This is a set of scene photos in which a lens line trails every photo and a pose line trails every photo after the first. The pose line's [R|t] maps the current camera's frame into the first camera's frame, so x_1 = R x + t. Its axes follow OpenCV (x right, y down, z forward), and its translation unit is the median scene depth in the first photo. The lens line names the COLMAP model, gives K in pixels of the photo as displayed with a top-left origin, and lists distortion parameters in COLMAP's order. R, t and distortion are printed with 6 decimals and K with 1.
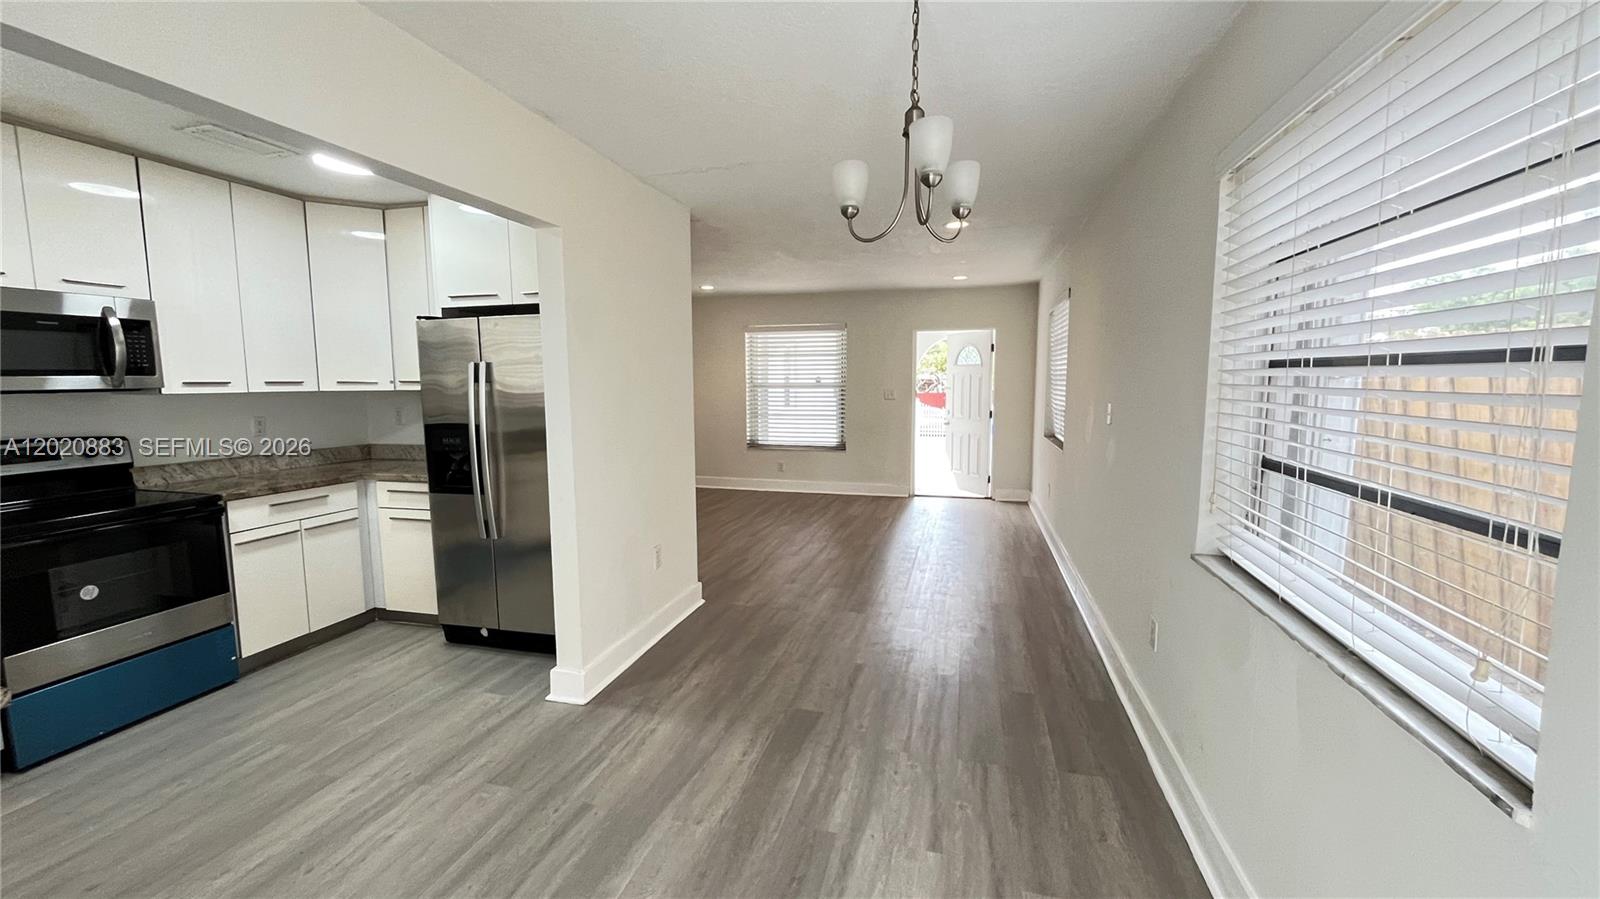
lens RADIAL K [[647.5, 0, 795.7], [0, 647.5, 443.1], [0, 0, 1]] dist [-0.000314, -0.001823]
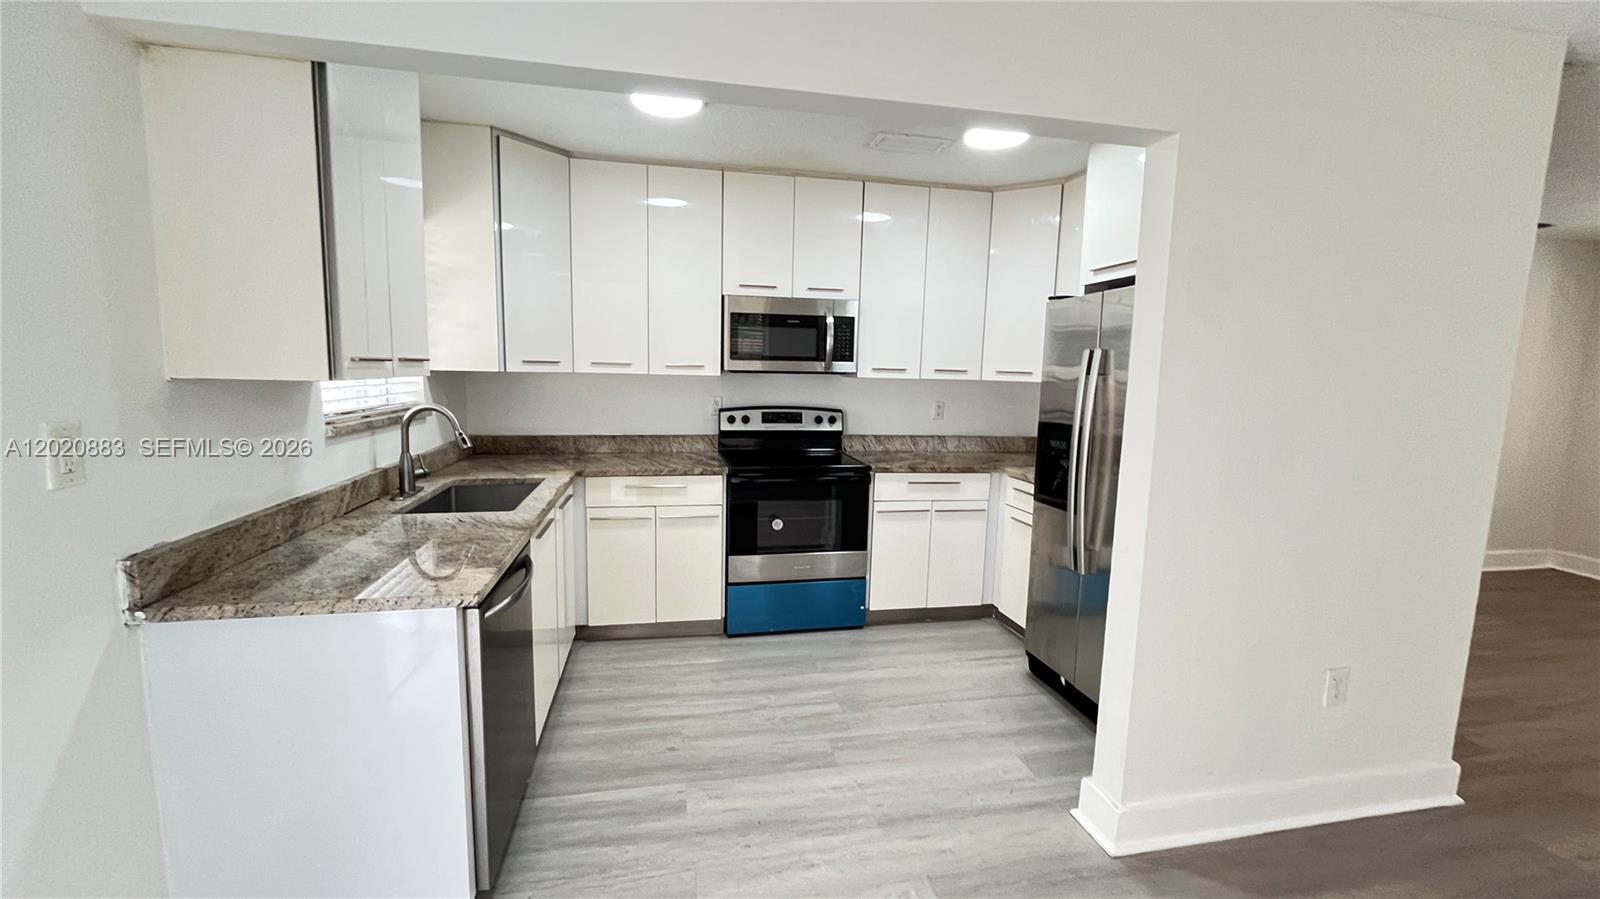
lens RADIAL K [[647.5, 0, 799.0], [0, 647.5, 448.3], [0, 0, 1]] dist [-0.000314, -0.001823]
pose [[0.442666, 0.125872, -0.887808, 0.063867], [-0.112671, 0.990059, 0.084190, -0.030984], [0.889580, 0.062762, 0.452448, 0.329993]]
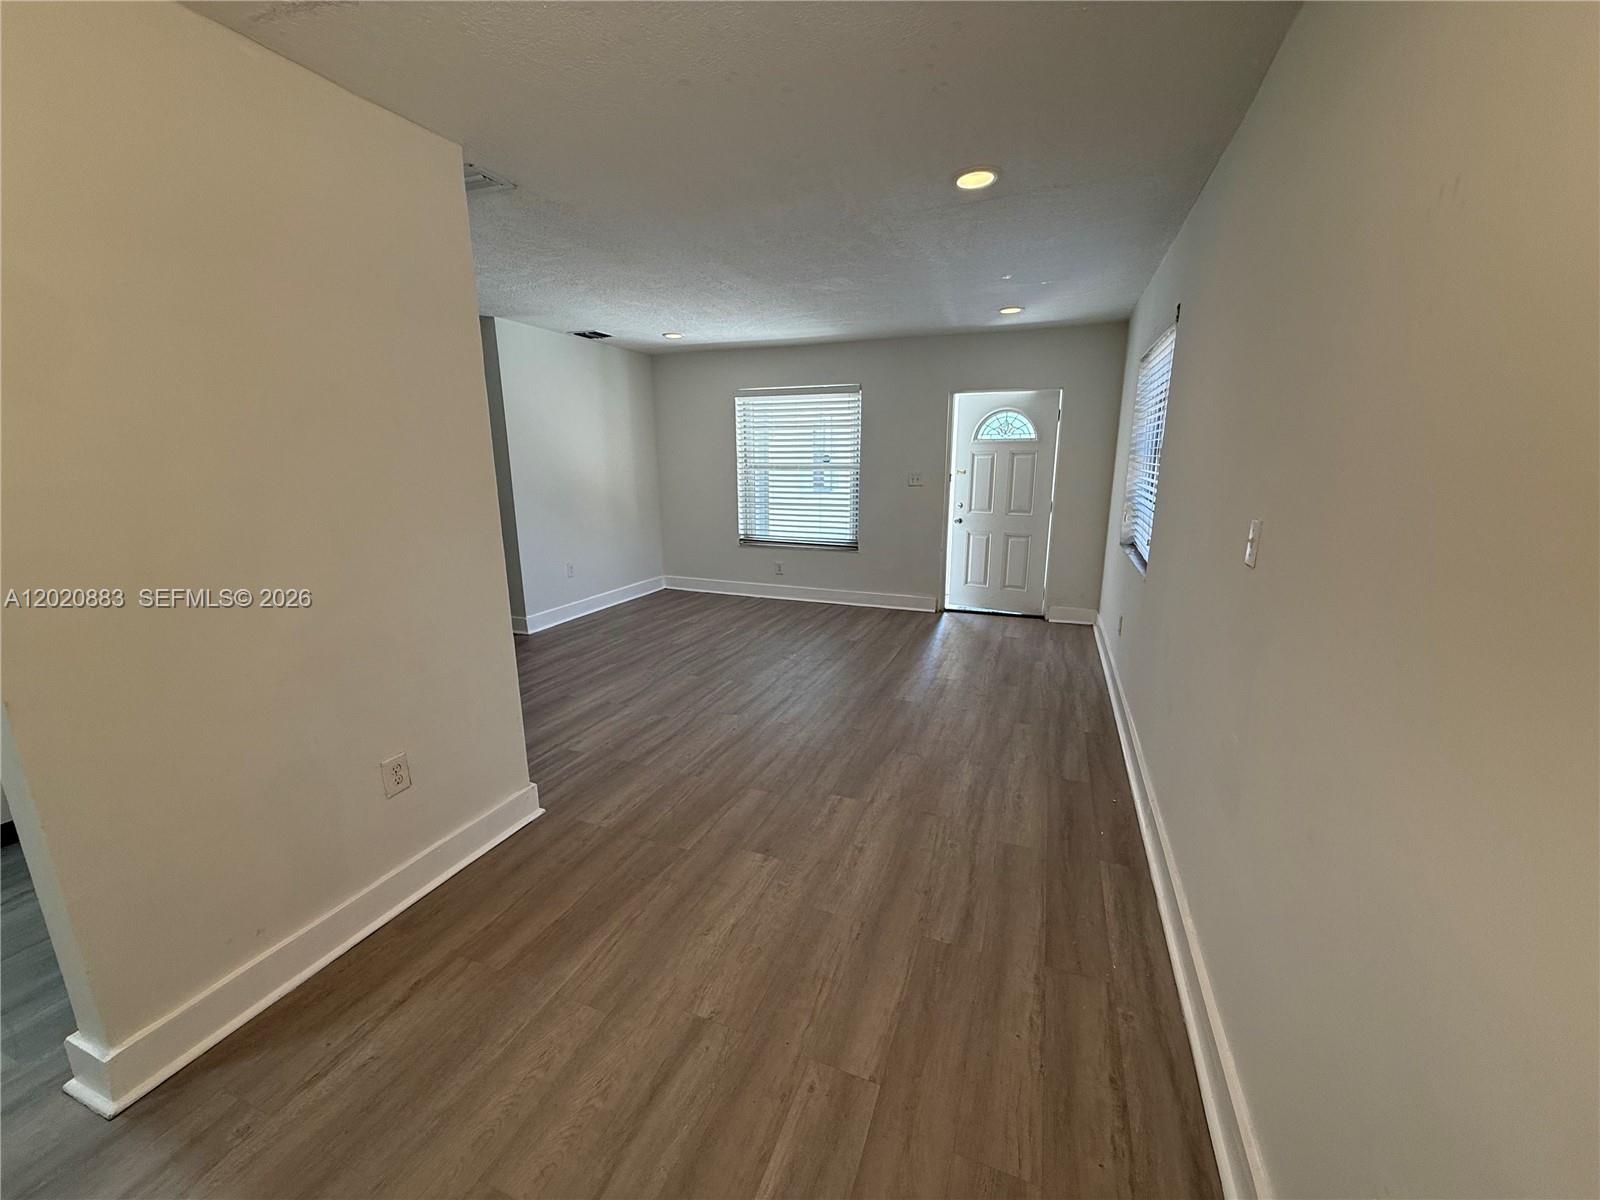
lens RADIAL K [[634.3, 0, 792.6], [0, 634.3, 607.5], [0, 0, 1]] dist [-0.004408, -0.000088]
pose [[0.993161, 0.031874, -0.112318, 0.215690], [-0.016317, 0.990466, 0.136791, -0.061989], [0.115608, -0.134023, 0.984212, 0.537468]]
